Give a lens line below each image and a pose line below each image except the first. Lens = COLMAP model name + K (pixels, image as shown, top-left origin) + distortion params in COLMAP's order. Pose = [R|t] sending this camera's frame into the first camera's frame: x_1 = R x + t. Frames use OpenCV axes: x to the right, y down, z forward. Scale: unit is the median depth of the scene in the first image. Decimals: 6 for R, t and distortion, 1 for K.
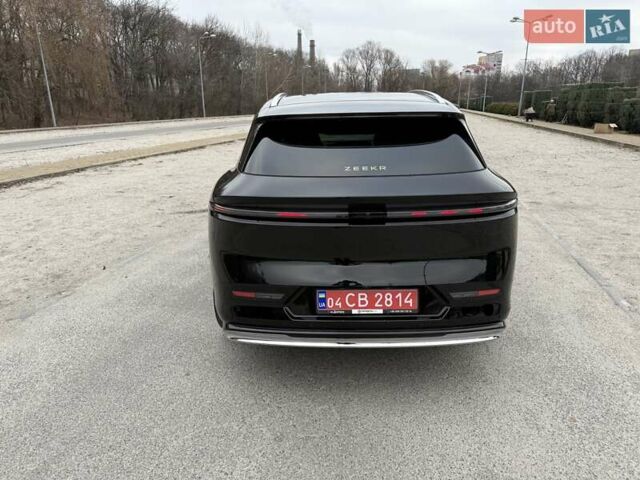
lens RADIAL K [[452.0, 0, 320.3], [0, 452.0, 242.2], [0, 0, 1]] dist [0.026783, -0.026646]
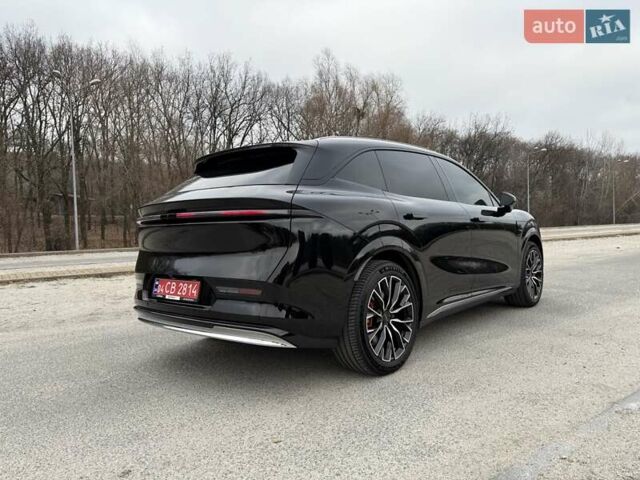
lens RADIAL K [[452.0, 0, 318.0], [0, 452.0, 240.8], [0, 0, 1]] dist [0.026783, -0.026646]
pose [[0.753308, 0.005866, -0.657642, 0.646325], [-0.169752, 0.967811, -0.185813, 0.088972], [0.635383, 0.251611, 0.730055, 0.167479]]
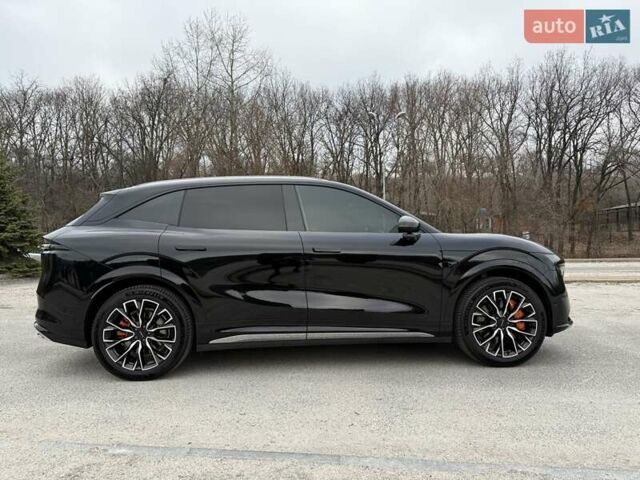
lens RADIAL K [[452.0, 0, 319.1], [0, 452.0, 244.5], [0, 0, 1]] dist [0.026783, -0.026646]
pose [[0.092250, -0.000909, -0.995735, 1.130198], [-0.280199, 0.959567, -0.026835, -0.171182], [0.955499, 0.281479, 0.088265, 0.964239]]
